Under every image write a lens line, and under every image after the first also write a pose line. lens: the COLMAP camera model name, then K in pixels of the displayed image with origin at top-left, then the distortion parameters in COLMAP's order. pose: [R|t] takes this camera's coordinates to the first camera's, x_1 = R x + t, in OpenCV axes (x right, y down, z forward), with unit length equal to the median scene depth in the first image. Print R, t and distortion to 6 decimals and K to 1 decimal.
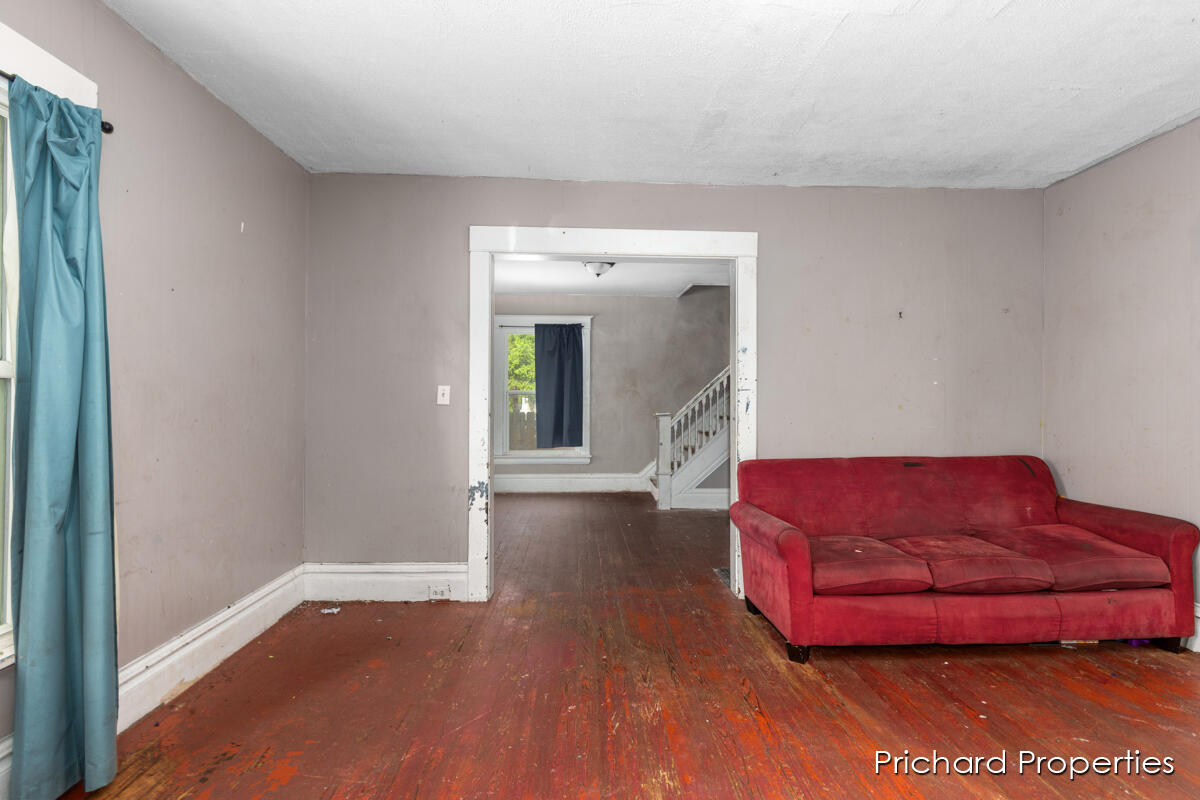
lens RADIAL K [[530.2, 0, 601.5], [0, 530.2, 398.9], [0, 0, 1]] dist [-0.000651, -0.000346]
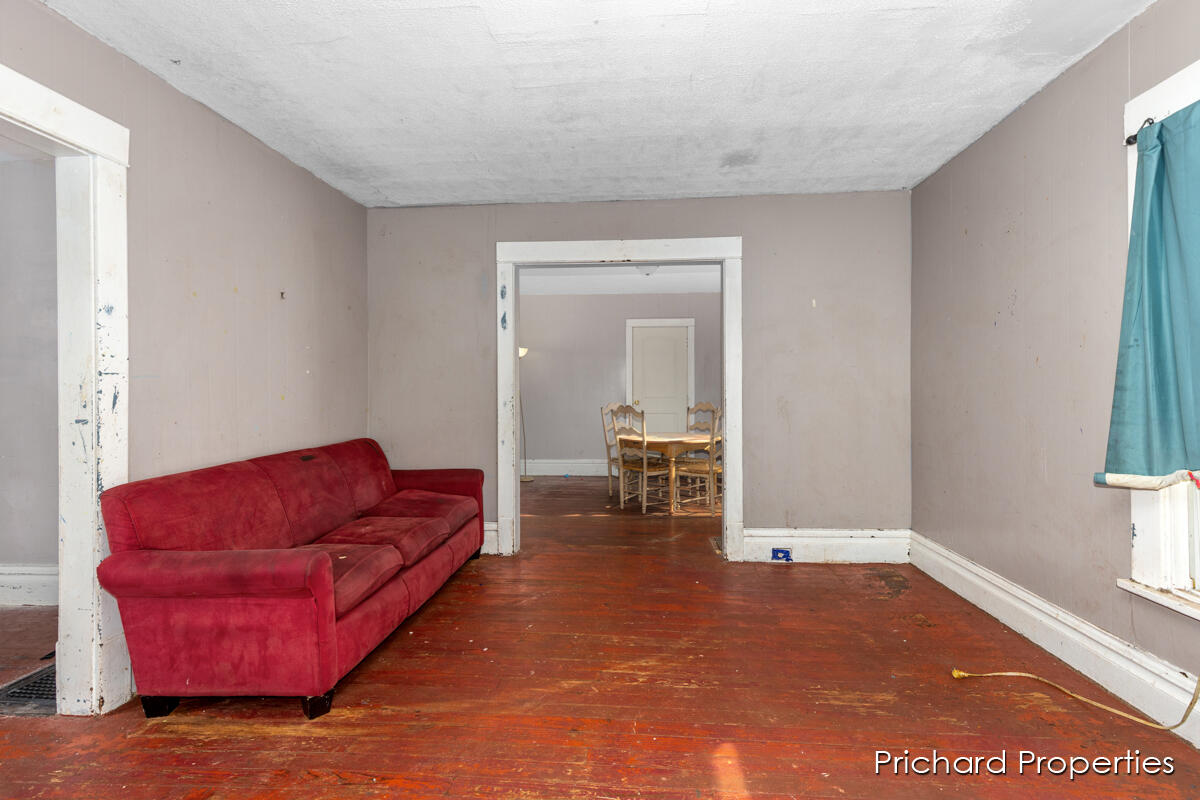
lens RADIAL K [[536.9, 0, 607.2], [0, 536.9, 388.6], [0, 0, 1]] dist [-0.000085, -0.000186]
pose [[0.127243, 0.000882, 0.991871, -0.298022], [0.006439, 0.999978, -0.001716, 0.006019], [-0.991851, 0.006605, 0.127235, 0.365036]]
